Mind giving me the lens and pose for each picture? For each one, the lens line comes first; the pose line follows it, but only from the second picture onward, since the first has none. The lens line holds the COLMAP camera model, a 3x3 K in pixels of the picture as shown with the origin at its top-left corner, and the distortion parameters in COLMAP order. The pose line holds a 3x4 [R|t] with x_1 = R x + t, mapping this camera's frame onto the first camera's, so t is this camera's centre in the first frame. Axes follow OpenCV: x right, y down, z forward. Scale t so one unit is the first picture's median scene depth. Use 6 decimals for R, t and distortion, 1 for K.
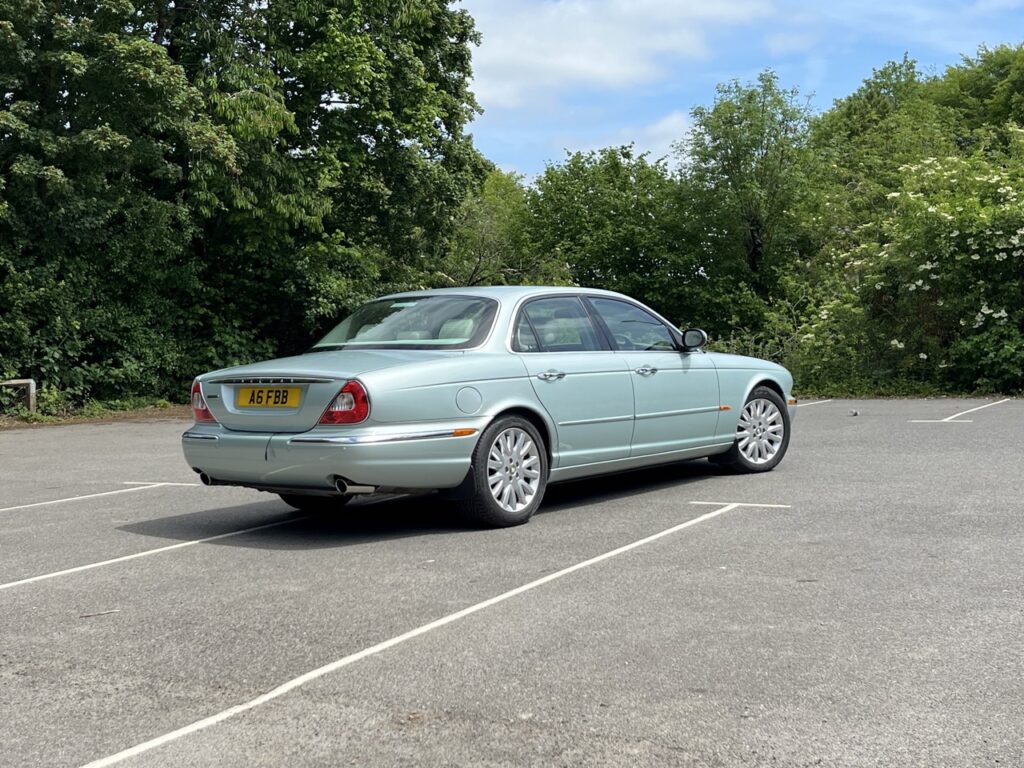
lens RADIAL K [[1277.0, 0, 512.0], [0, 1277.0, 384.0], [0, 0, 1]] dist [0.132819, -0.020142]
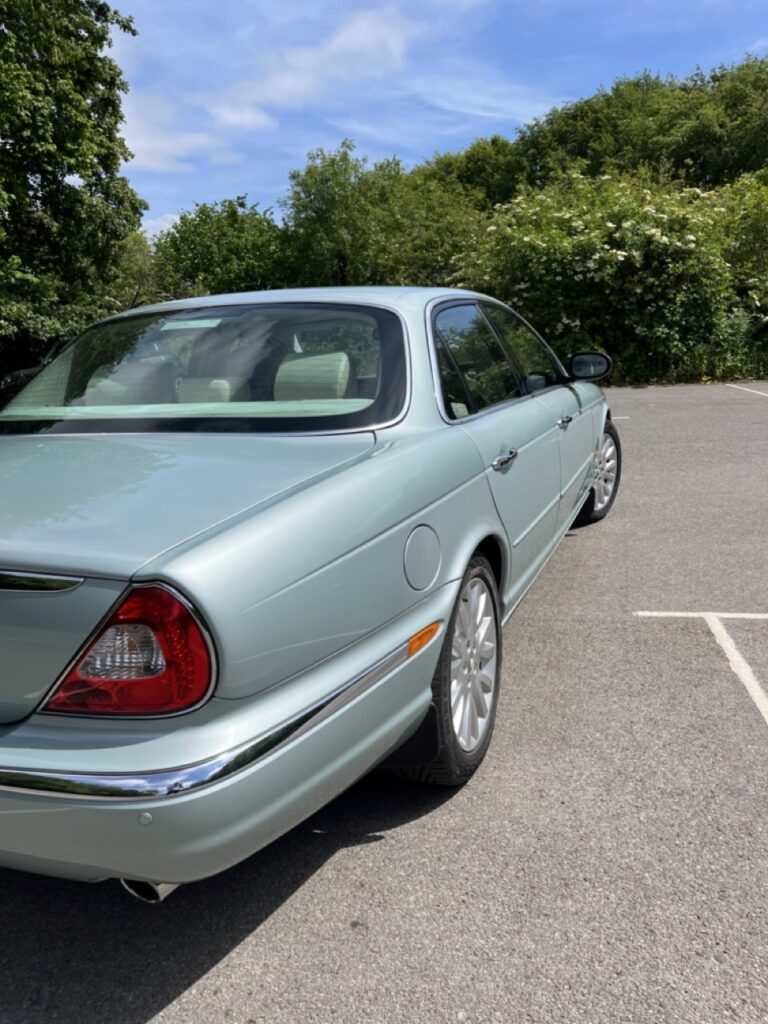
lens RADIAL K [[763.1, 0, 384.0], [0, 763.1, 512.0], [0, 0, 1]] dist [0.094646, -0.131493]
pose [[0.956805, -0.089344, 0.276661, -0.033119], [0.038055, 0.981910, 0.185484, -0.014253], [-0.288228, -0.166943, 0.942897, 0.225226]]
